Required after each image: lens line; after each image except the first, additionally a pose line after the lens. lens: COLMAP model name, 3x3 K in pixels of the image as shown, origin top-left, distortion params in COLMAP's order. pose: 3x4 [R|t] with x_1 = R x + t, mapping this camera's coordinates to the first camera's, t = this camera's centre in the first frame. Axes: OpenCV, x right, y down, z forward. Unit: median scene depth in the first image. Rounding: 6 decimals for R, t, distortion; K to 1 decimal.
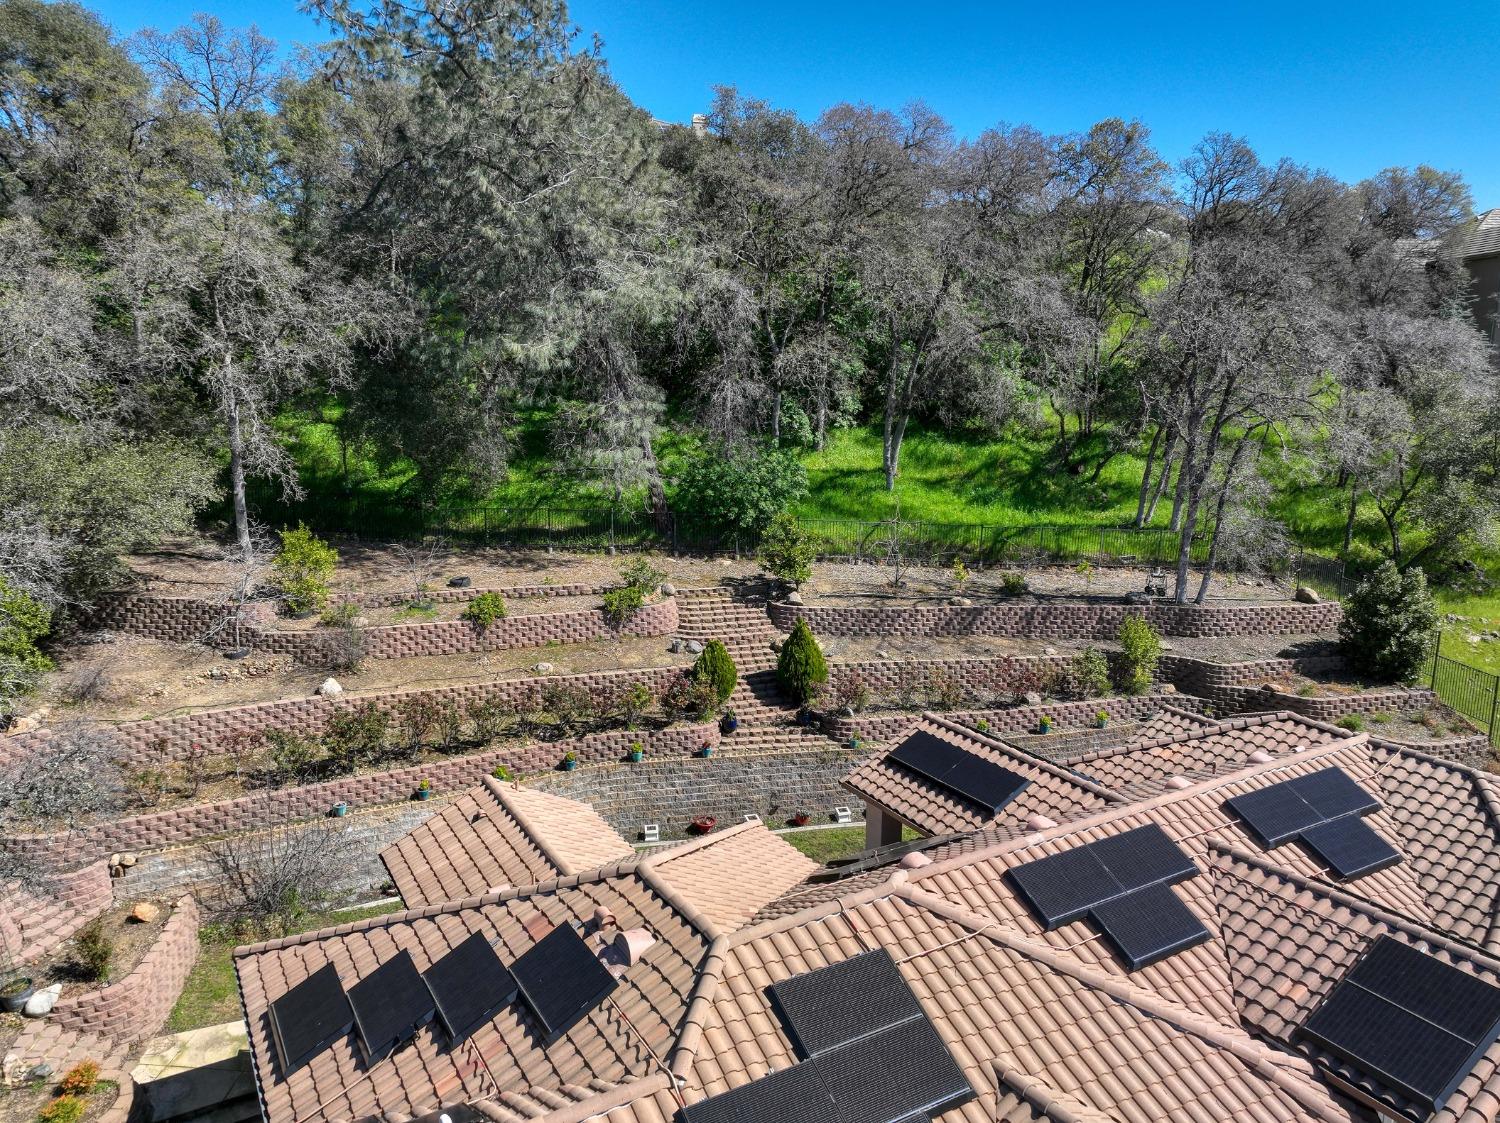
lens RADIAL K [[1054.2, 0, 747.3], [0, 1054.2, 560.6], [0, 0, 1]] dist [-0.003774, 0.017725]
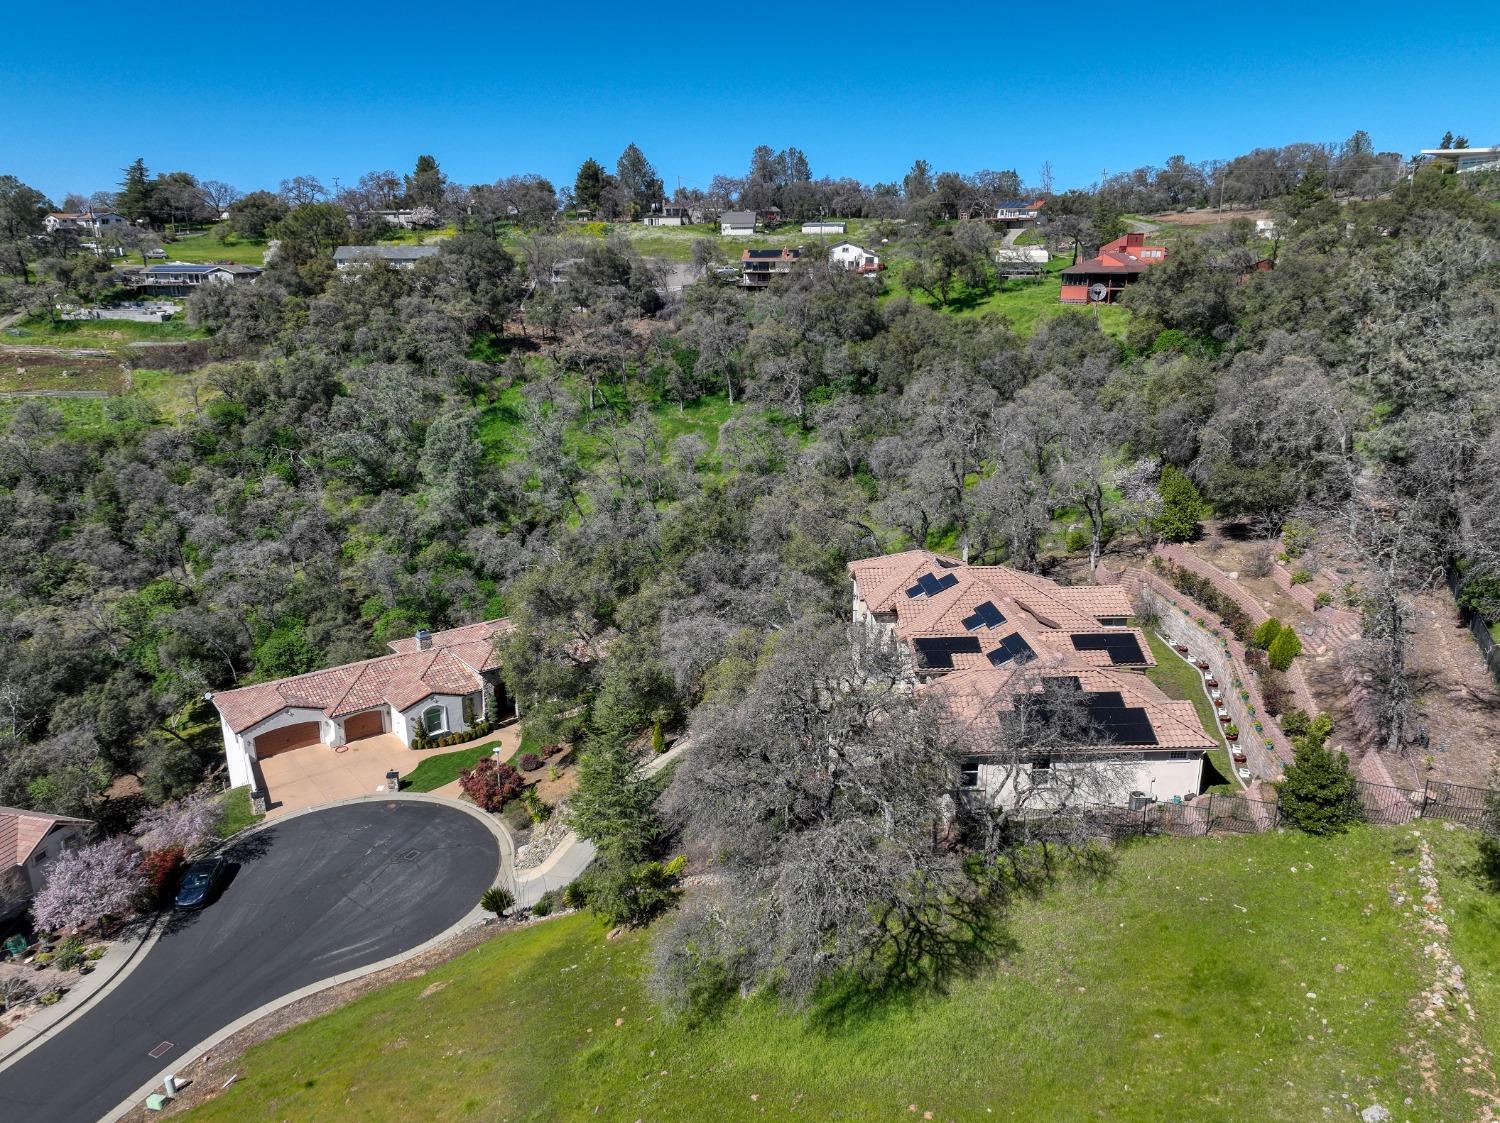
lens RADIAL K [[1054.2, 0, 745.2], [0, 1054.2, 562.2], [0, 0, 1]] dist [-0.003774, 0.017725]
pose [[-0.463674, 0.243207, -0.851972, 2.102693], [-0.161878, 0.922148, 0.351339, -0.556835], [0.871092, 0.300822, -0.388206, 0.917092]]
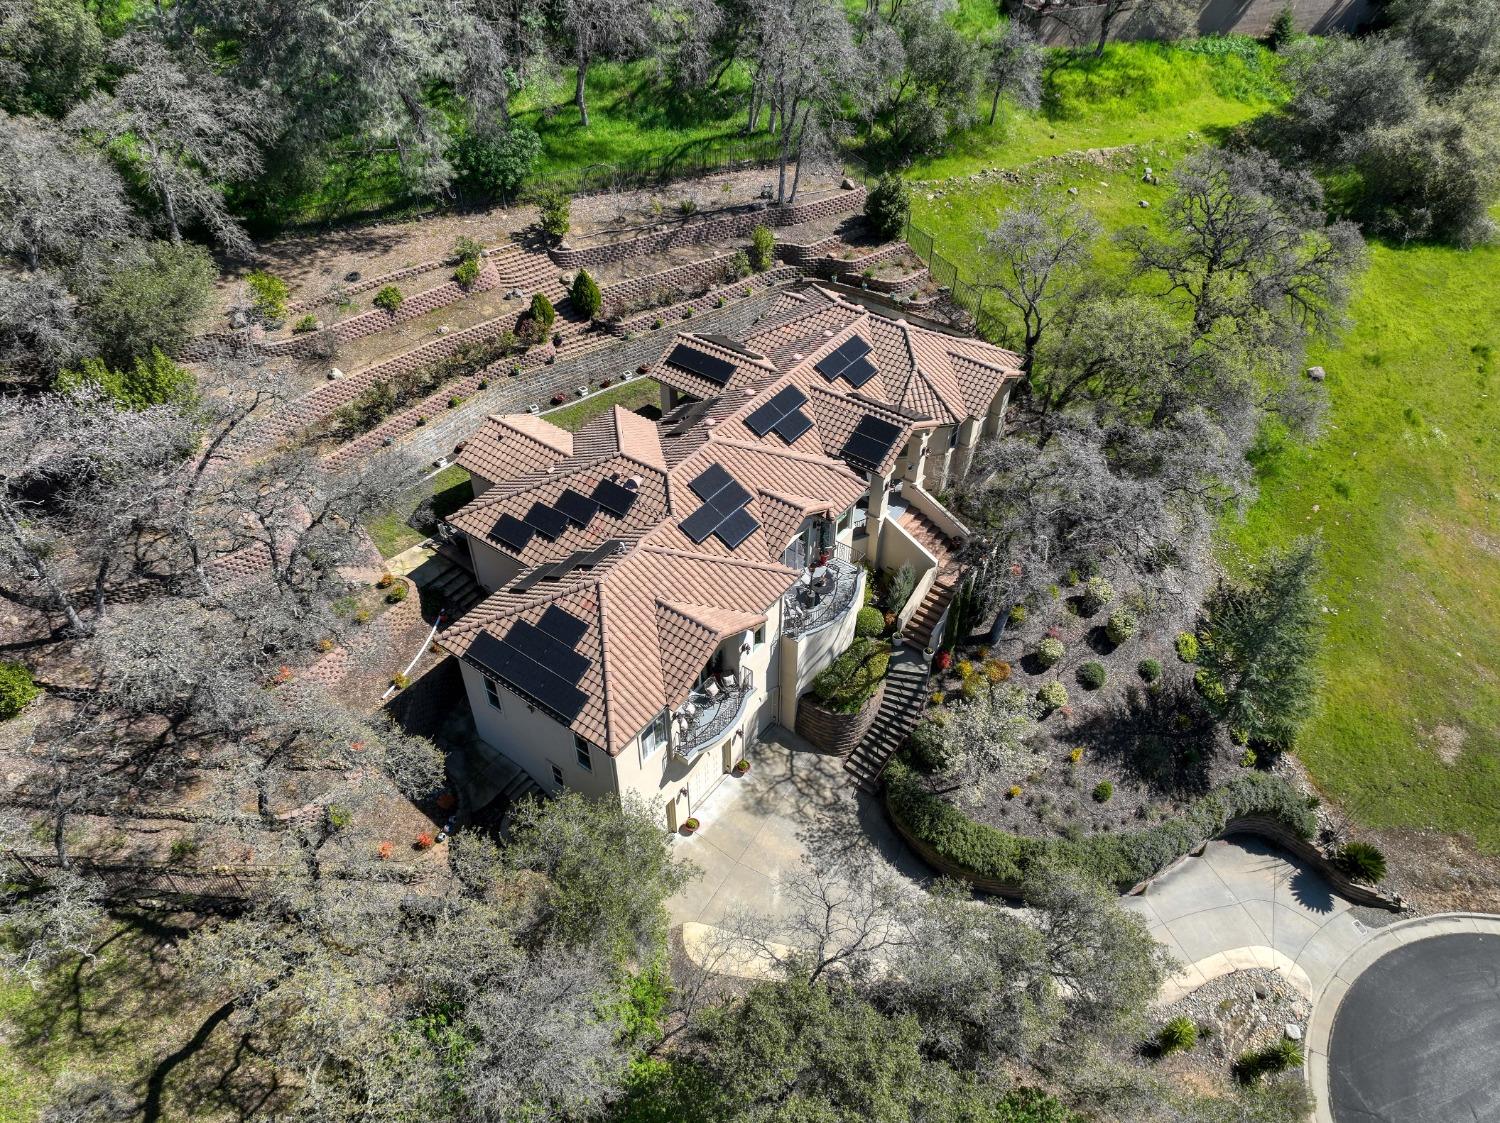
lens RADIAL K [[1054.2, 0, 742.3], [0, 1054.2, 562.2], [0, 0, 1]] dist [-0.003774, 0.017725]
pose [[0.921605, -0.265689, 0.282939, -0.340770], [0.080493, 0.843965, 0.530325, -0.457189], [-0.379692, -0.465975, 0.799188, -0.729029]]
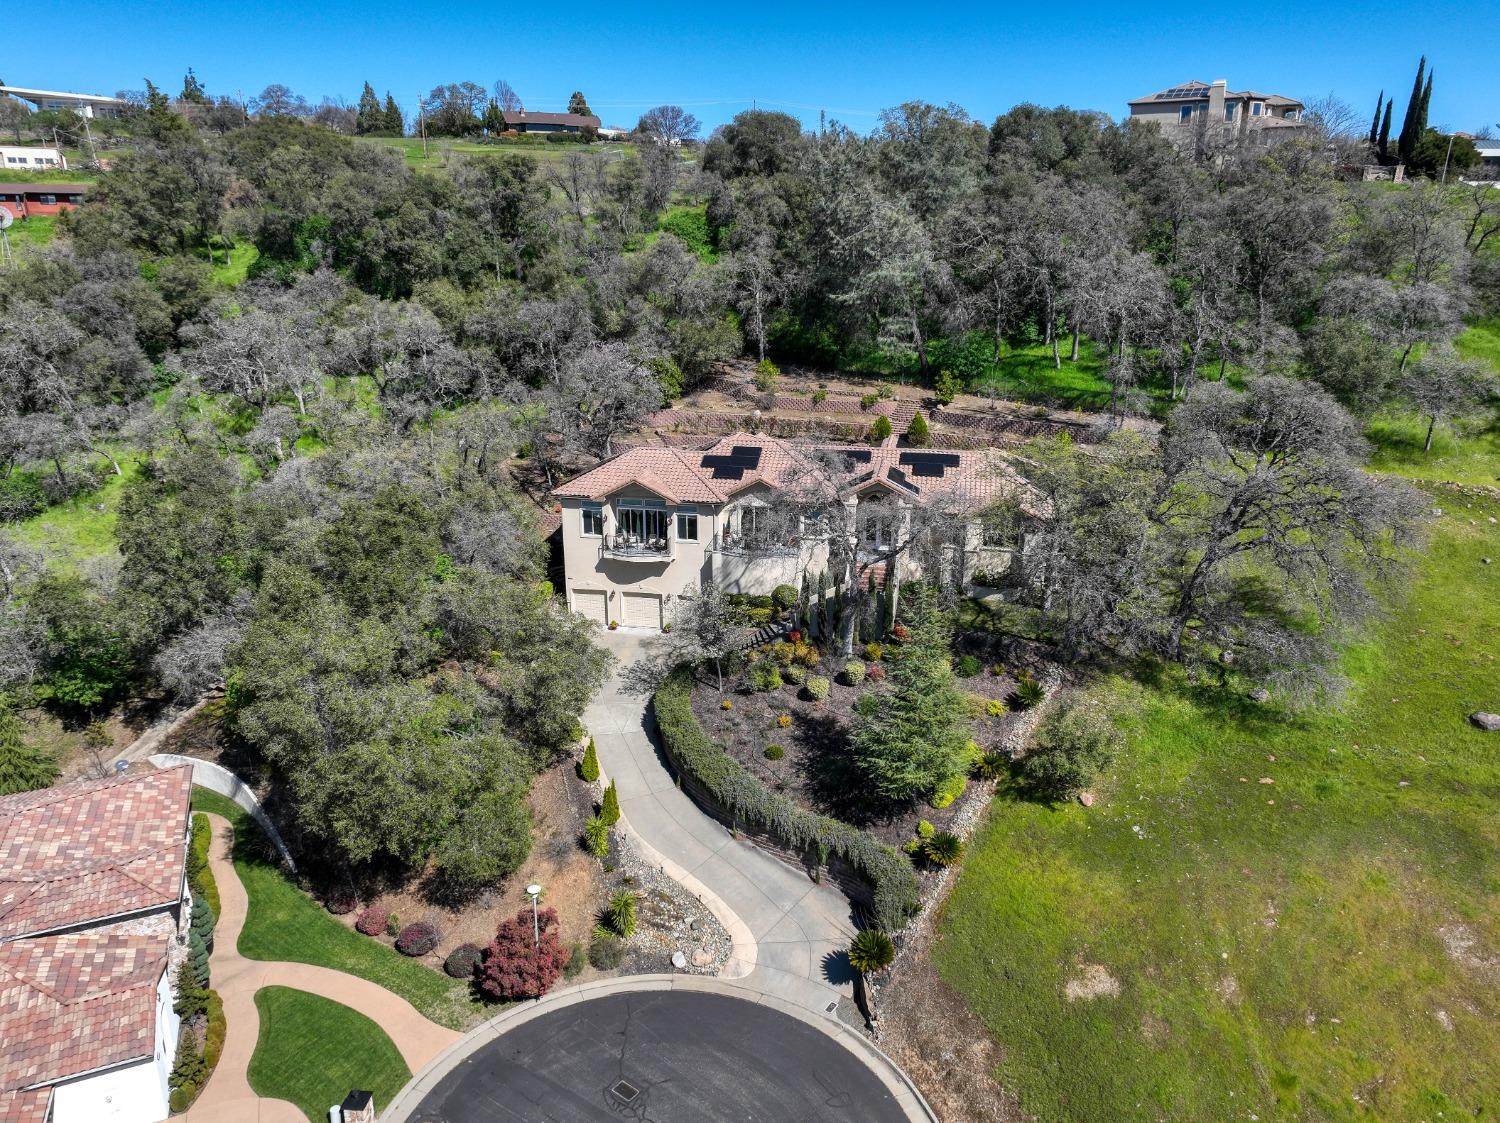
lens RADIAL K [[1054.2, 0, 749.0], [0, 1054.2, 561.7], [0, 0, 1]] dist [-0.003774, 0.017725]
pose [[0.750897, 0.195257, -0.630895, 1.476554], [-0.121716, 0.979846, 0.158387, 0.060787], [0.649106, -0.042143, 0.759530, -1.230989]]
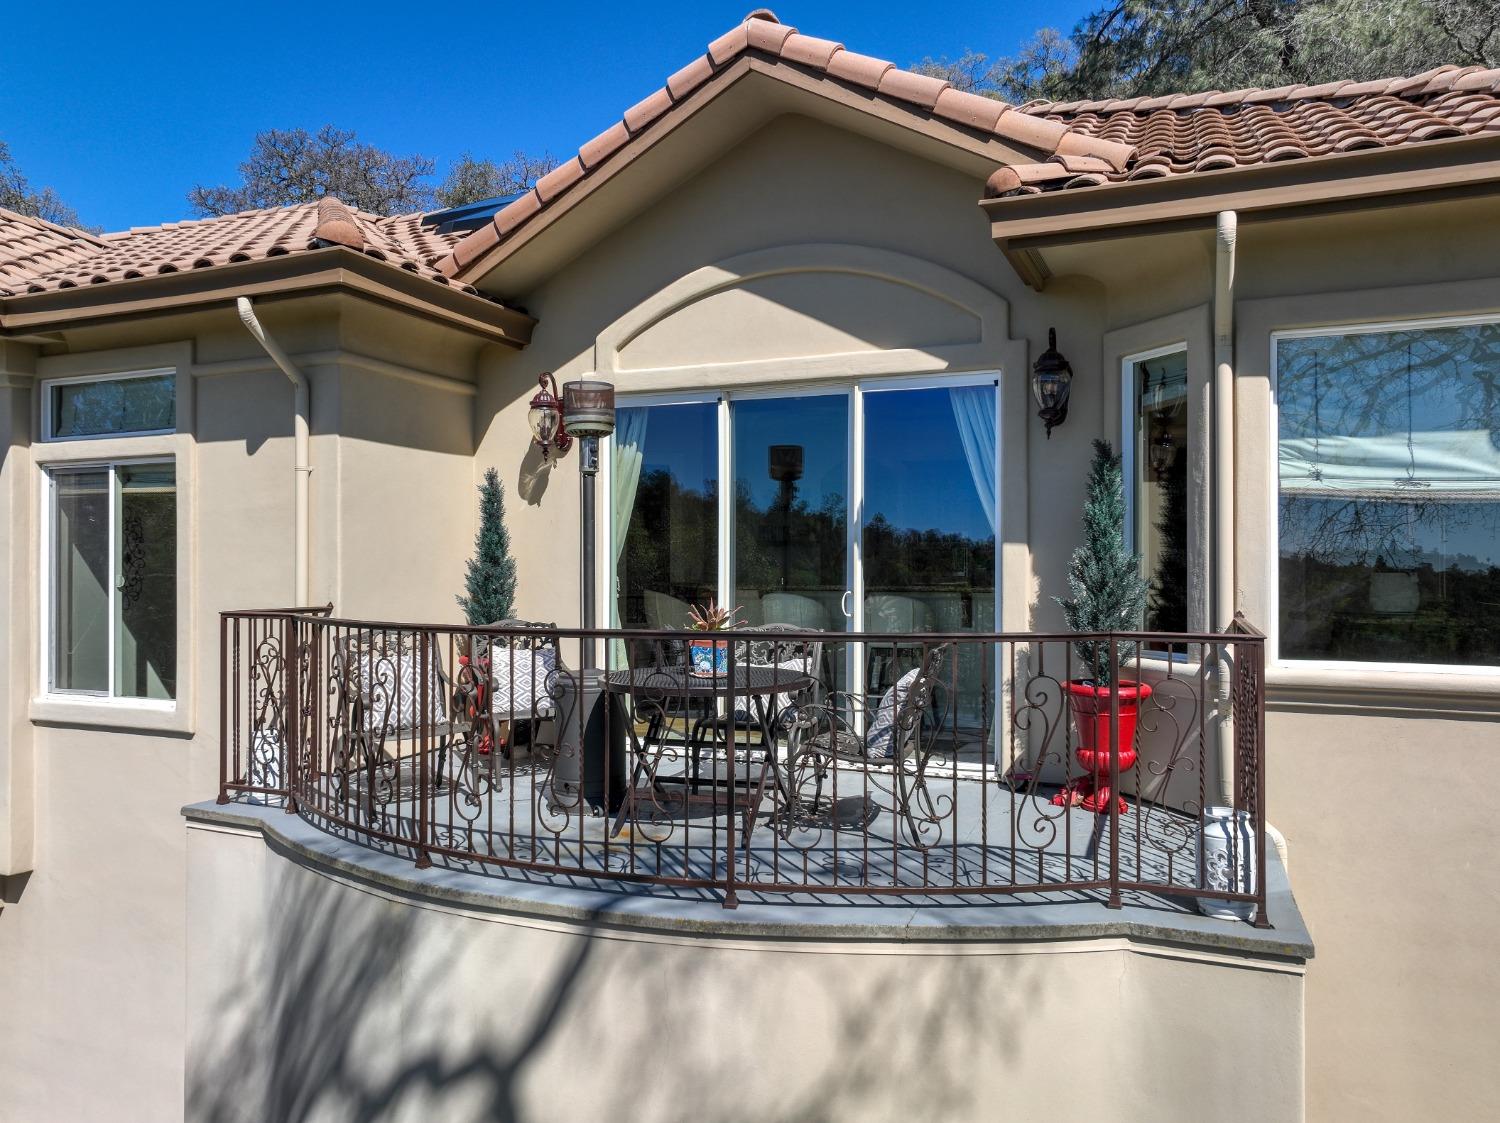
lens RADIAL K [[1054.2, 0, 754.7], [0, 1054.2, 563.7], [0, 0, 1]] dist [-0.003774, 0.017725]
pose [[0.593704, -0.012785, -0.804582, 0.303752], [-0.152395, 0.979993, -0.128025, 0.349425], [0.790121, 0.198623, 0.579877, 0.278365]]
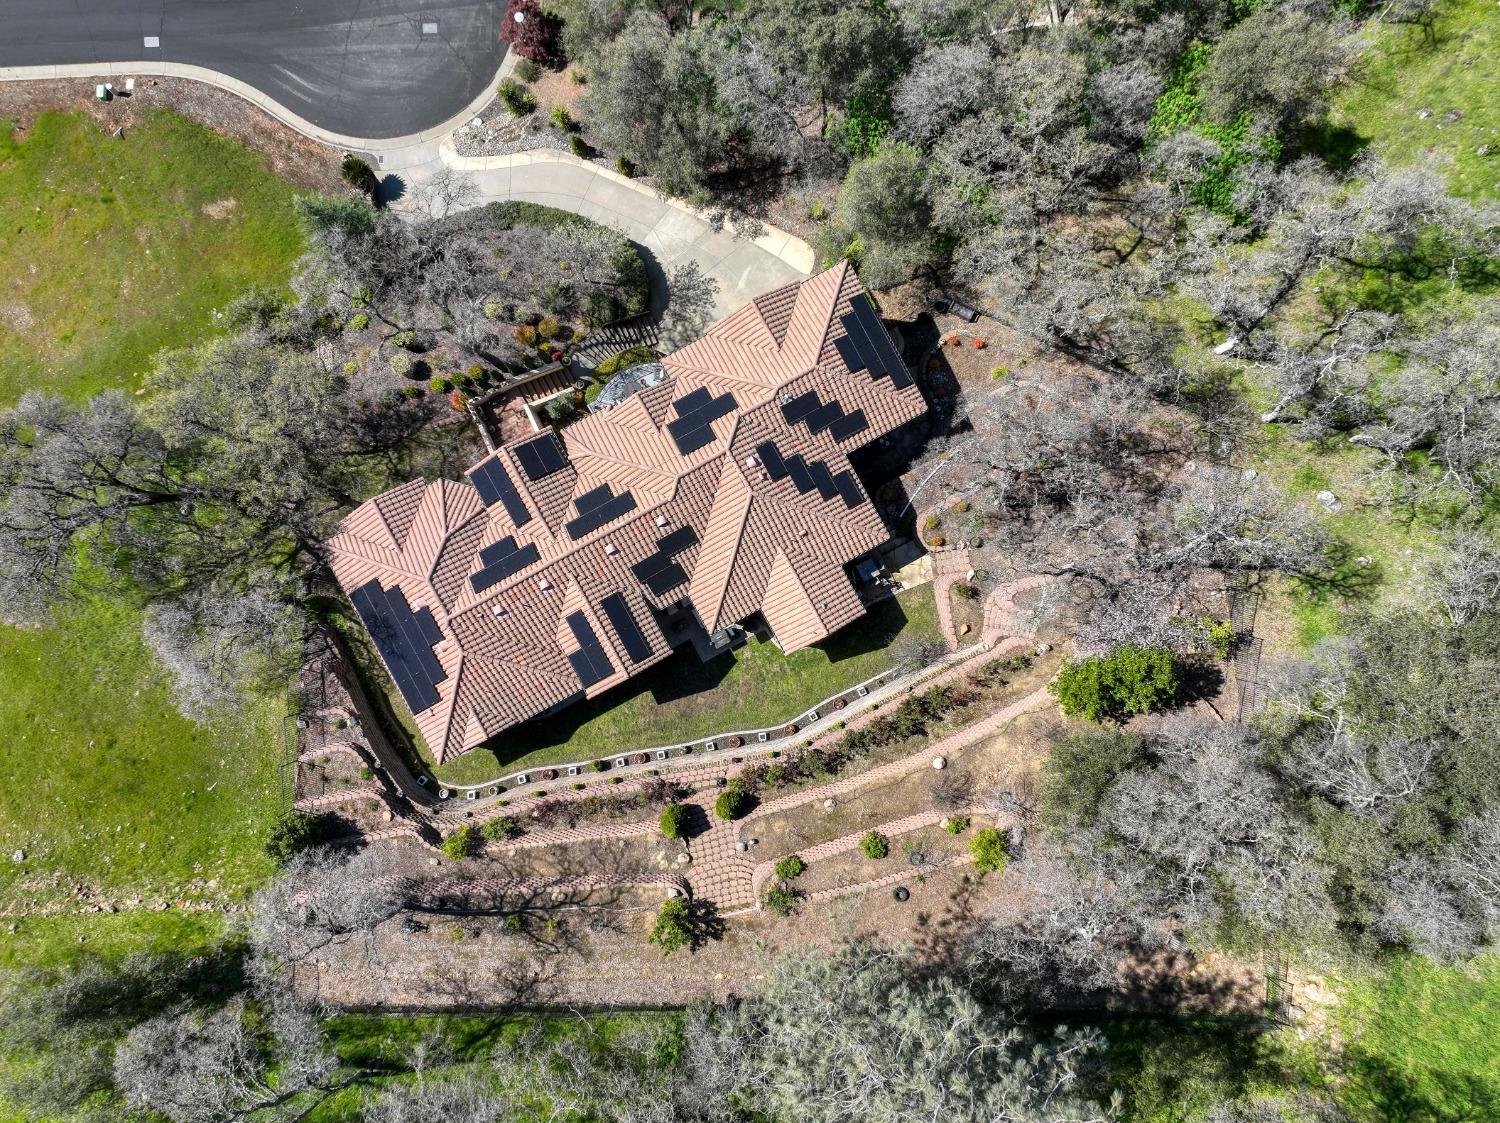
lens RADIAL K [[1054.2, 0, 751.6], [0, 1054.2, 563.7], [0, 0, 1]] dist [-0.003774, 0.017725]
pose [[-0.999415, -0.033042, -0.008856, -0.041471], [-0.002644, -0.183490, 0.983018, -1.550805], [-0.034106, 0.982466, 0.183295, 0.323486]]
